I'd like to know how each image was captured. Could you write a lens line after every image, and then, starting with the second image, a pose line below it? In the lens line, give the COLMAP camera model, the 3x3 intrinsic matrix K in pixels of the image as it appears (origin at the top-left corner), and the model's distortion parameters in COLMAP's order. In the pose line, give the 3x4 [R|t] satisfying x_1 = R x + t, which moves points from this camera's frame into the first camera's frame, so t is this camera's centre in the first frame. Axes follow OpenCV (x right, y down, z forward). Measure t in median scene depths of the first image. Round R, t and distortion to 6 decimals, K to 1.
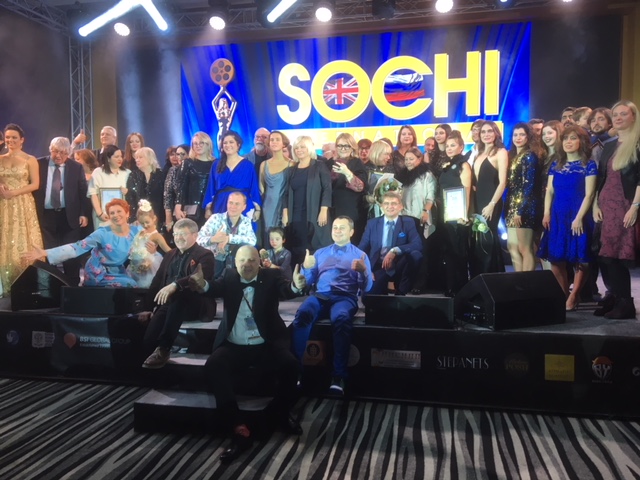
lens RADIAL K [[541.9, 0, 321.3], [0, 541.9, 244.2], [0, 0, 1]] dist [0.029668, -0.012126]
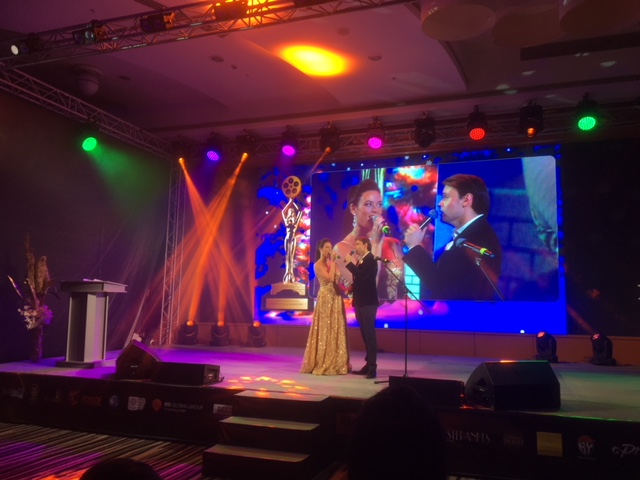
lens RADIAL K [[541.9, 0, 322.1], [0, 541.9, 240.5], [0, 0, 1]] dist [0.029668, -0.012126]
pose [[0.991255, 0.007543, -0.131744, 0.040764], [-0.031153, 0.983522, -0.178082, 0.007161], [0.128230, 0.180629, 0.975157, -0.124601]]
